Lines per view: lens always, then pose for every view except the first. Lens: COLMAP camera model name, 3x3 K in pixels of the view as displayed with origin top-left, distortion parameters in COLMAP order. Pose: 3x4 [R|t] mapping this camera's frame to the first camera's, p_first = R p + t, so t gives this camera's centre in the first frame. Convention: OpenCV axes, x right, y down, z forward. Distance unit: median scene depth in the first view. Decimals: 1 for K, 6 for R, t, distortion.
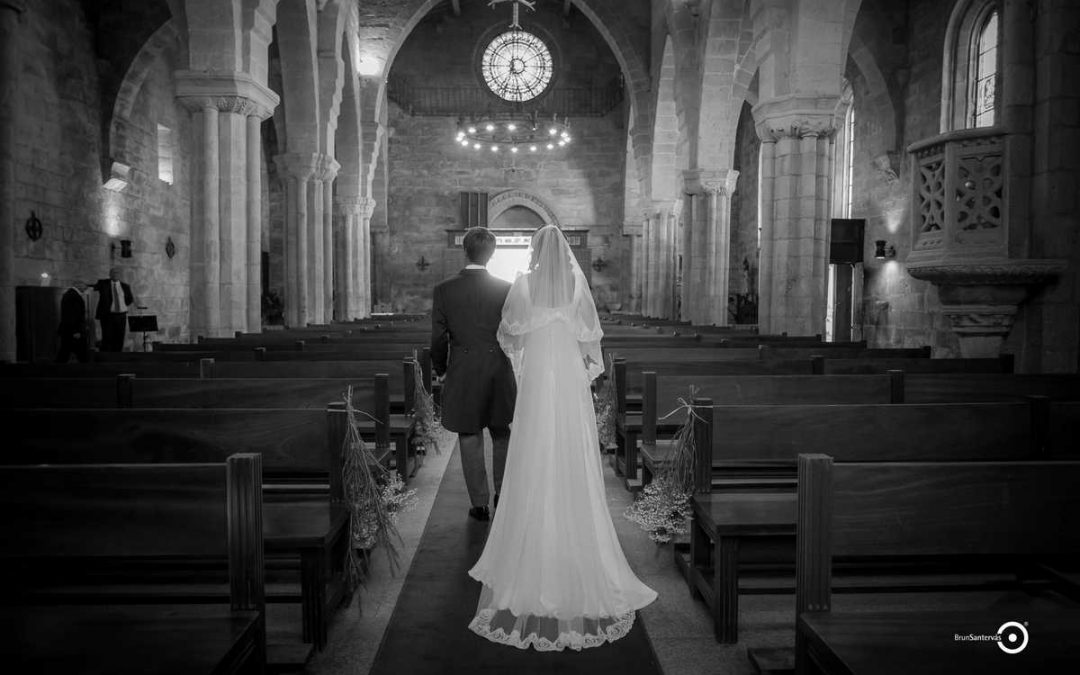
lens RADIAL K [[770.9, 0, 540.0], [0, 770.9, 337.5], [0, 0, 1]] dist [-0.003110, -0.002795]
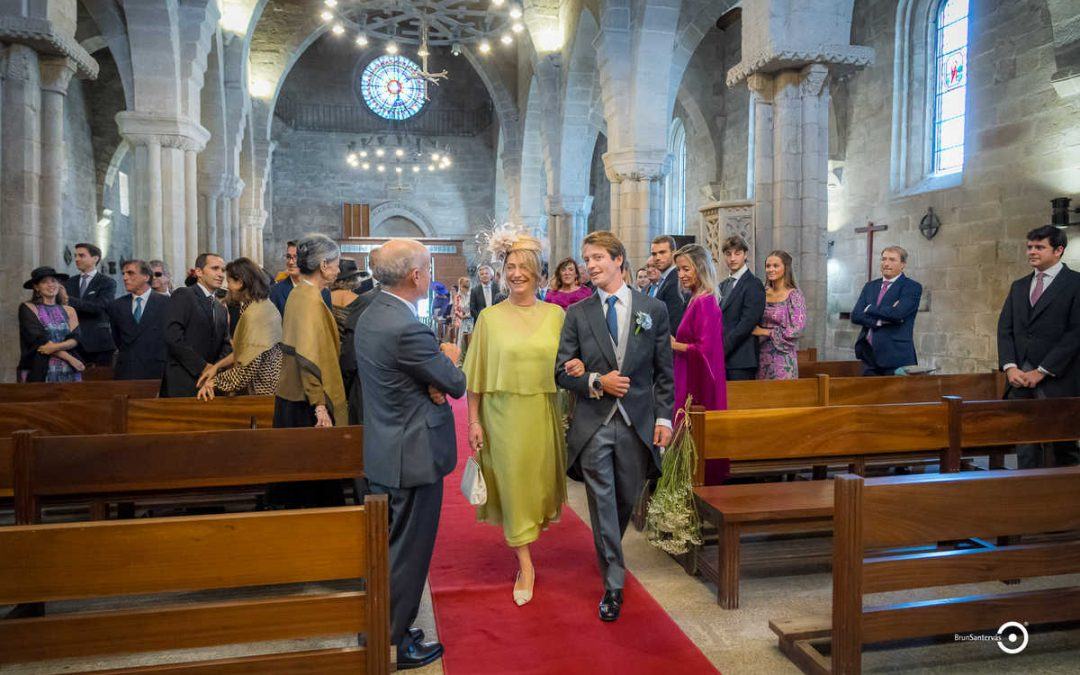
lens RADIAL K [[757.5, 0, 540.0], [0, 757.5, 337.5], [0, 0, 1]] dist [0.001591, 0.000781]
pose [[0.984257, -0.013680, 0.176214, -0.027878], [0.013462, 0.999906, 0.002432, 0.000764], [-0.176231, -0.000022, 0.984349, -0.116862]]
